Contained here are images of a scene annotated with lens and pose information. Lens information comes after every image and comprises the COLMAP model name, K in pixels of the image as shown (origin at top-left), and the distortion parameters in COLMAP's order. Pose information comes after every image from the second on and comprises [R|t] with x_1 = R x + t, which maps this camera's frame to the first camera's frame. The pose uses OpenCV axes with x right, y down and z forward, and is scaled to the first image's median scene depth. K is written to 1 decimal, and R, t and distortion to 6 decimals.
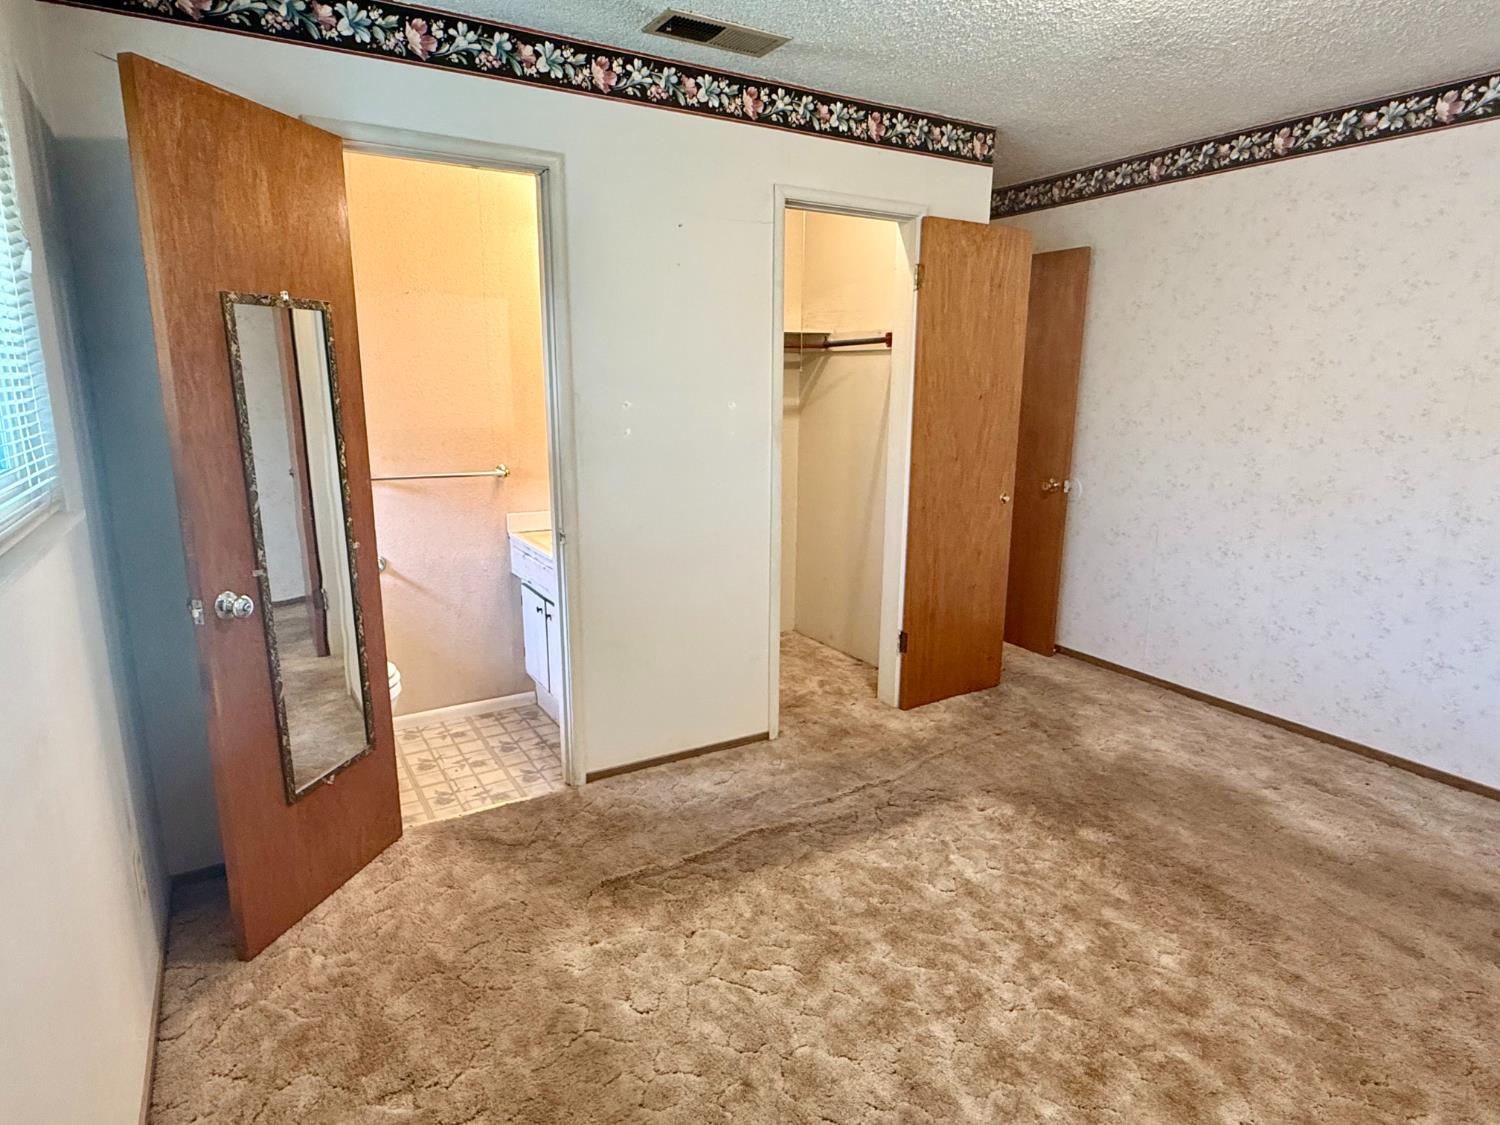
lens RADIAL K [[837.1, 0, 746.7], [0, 837.1, 563.4], [0, 0, 1]] dist [0.003232, -0.001195]
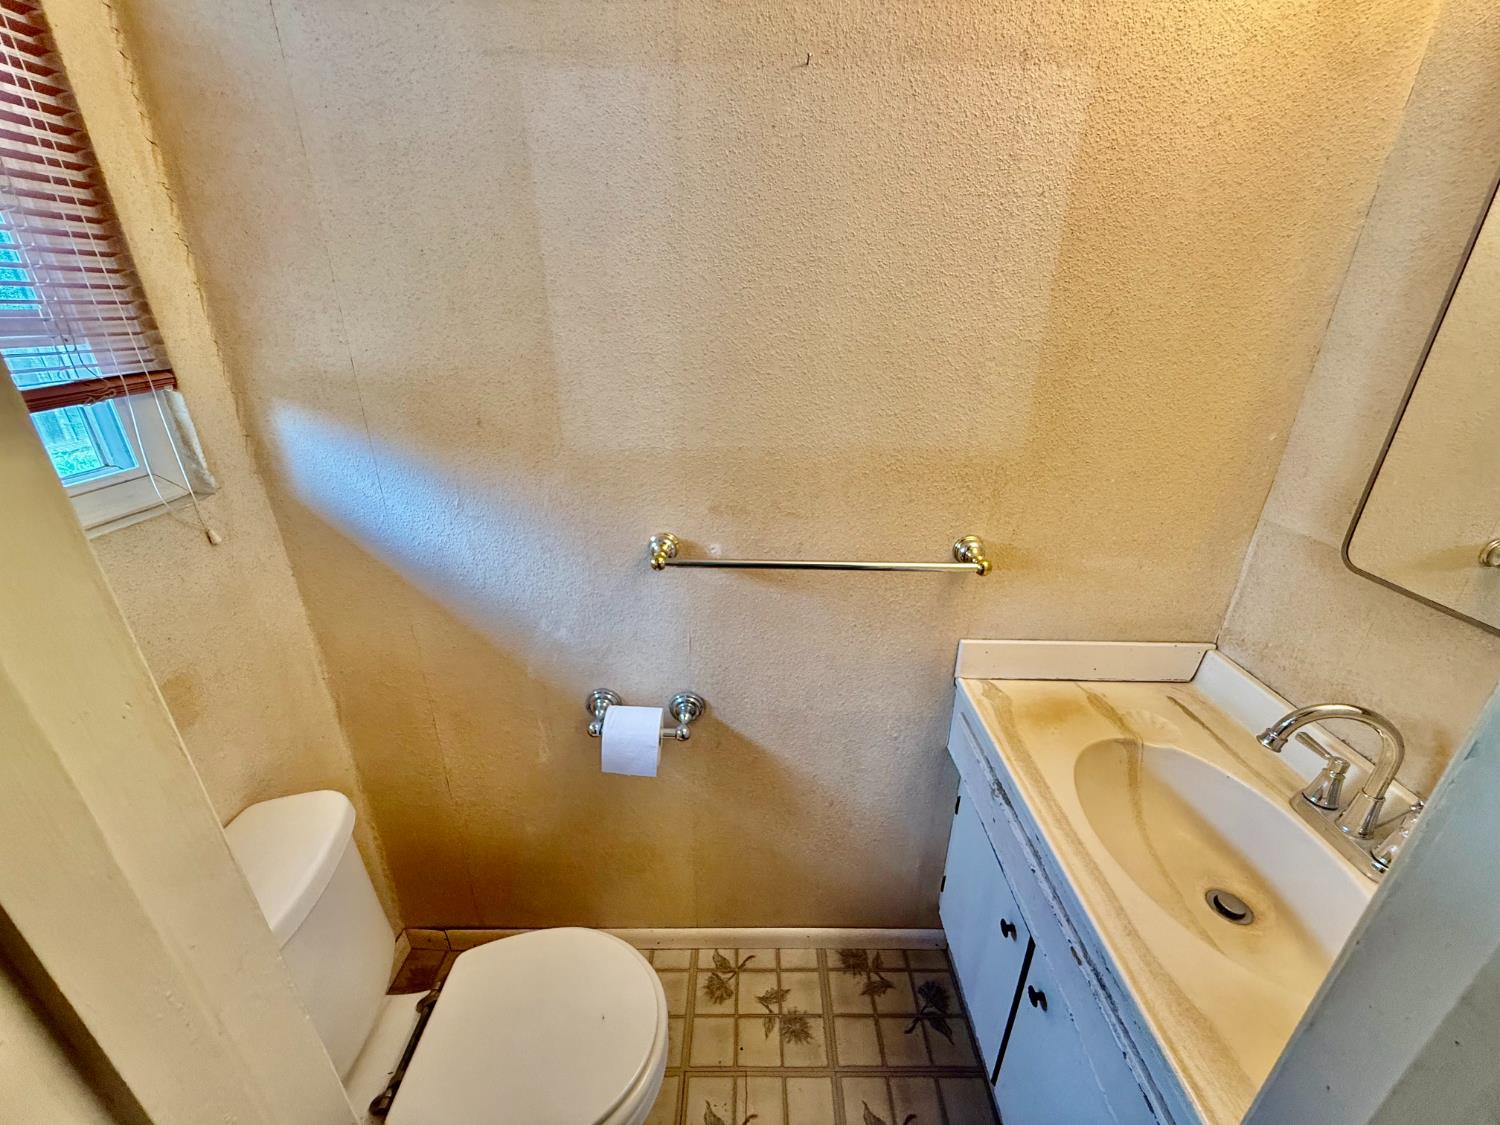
lens RADIAL K [[601.4, 0, 748.8], [0, 601.4, 564.5], [0, 0, 1]] dist [-0.001040, -0.000069]
pose [[0.852385, 0.204995, -0.481058, -0.278529], [-0.110746, 0.969856, 0.217058, -0.180287], [0.511053, -0.131741, 0.849393, 0.791003]]
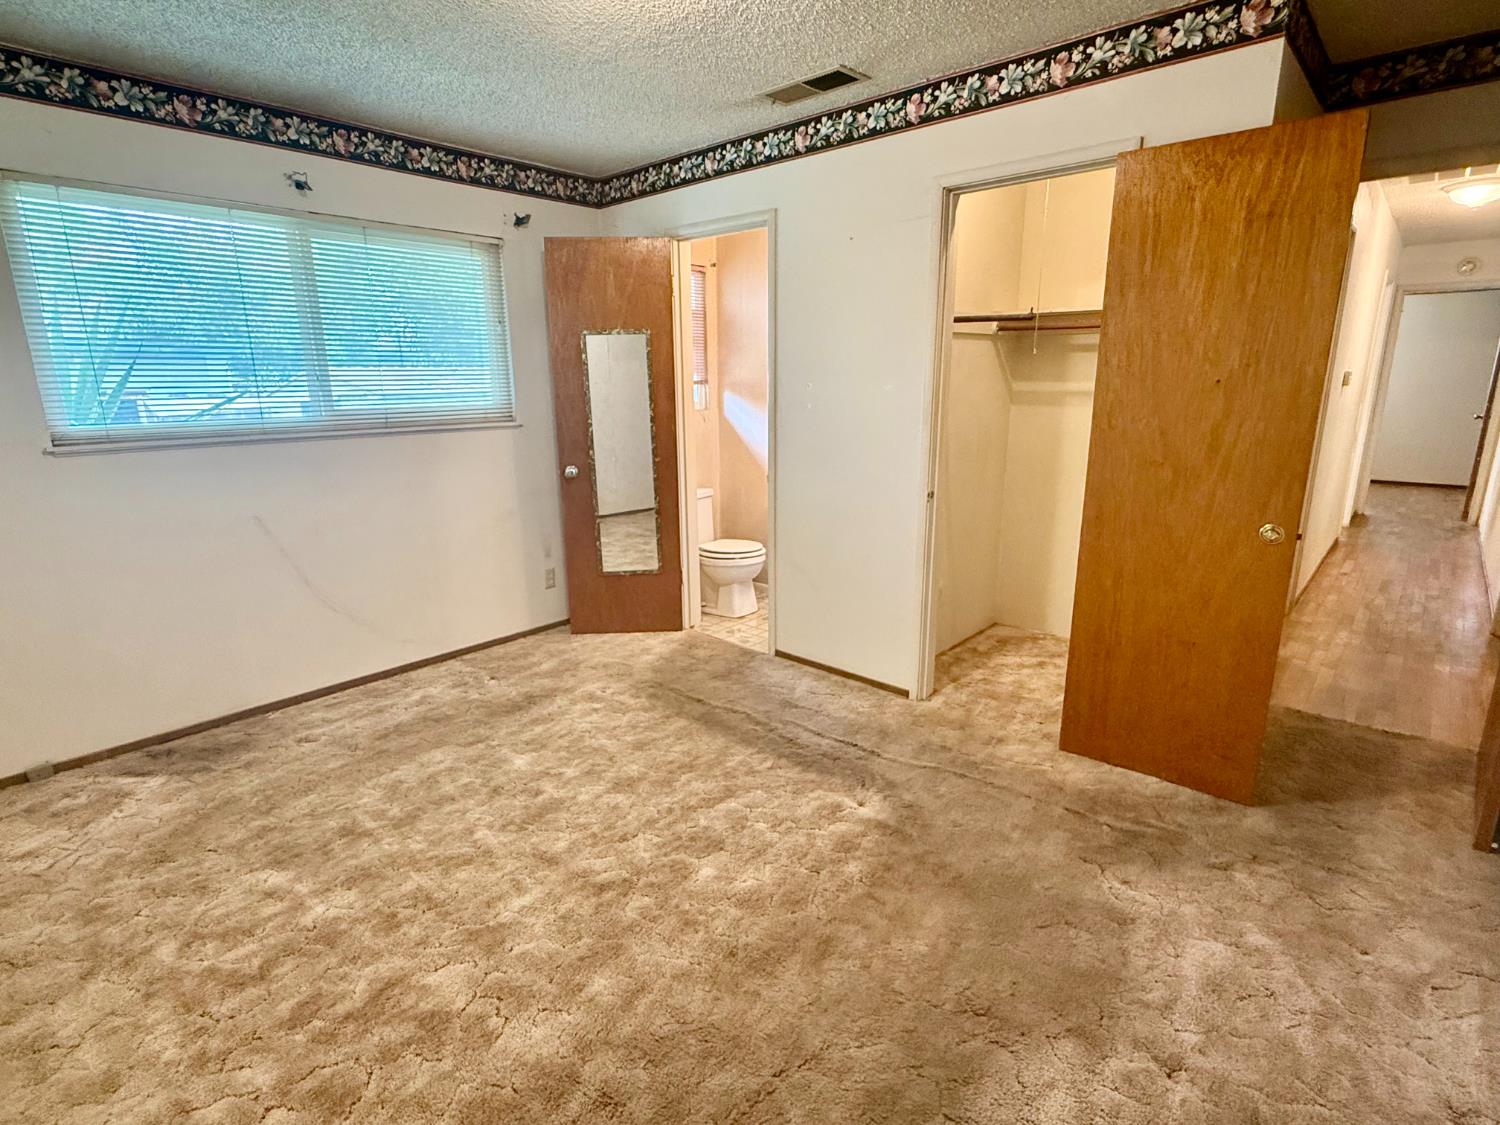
lens RADIAL K [[755.6, 0, 748.1], [0, 755.6, 561.5], [0, 0, 1]] dist [-0.000727, 0.000171]
pose [[0.297888, 0.225887, -0.927490, 0.920043], [-0.189777, 0.966220, 0.174368, -0.101876], [0.935547, 0.124075, 0.330693, 0.505226]]
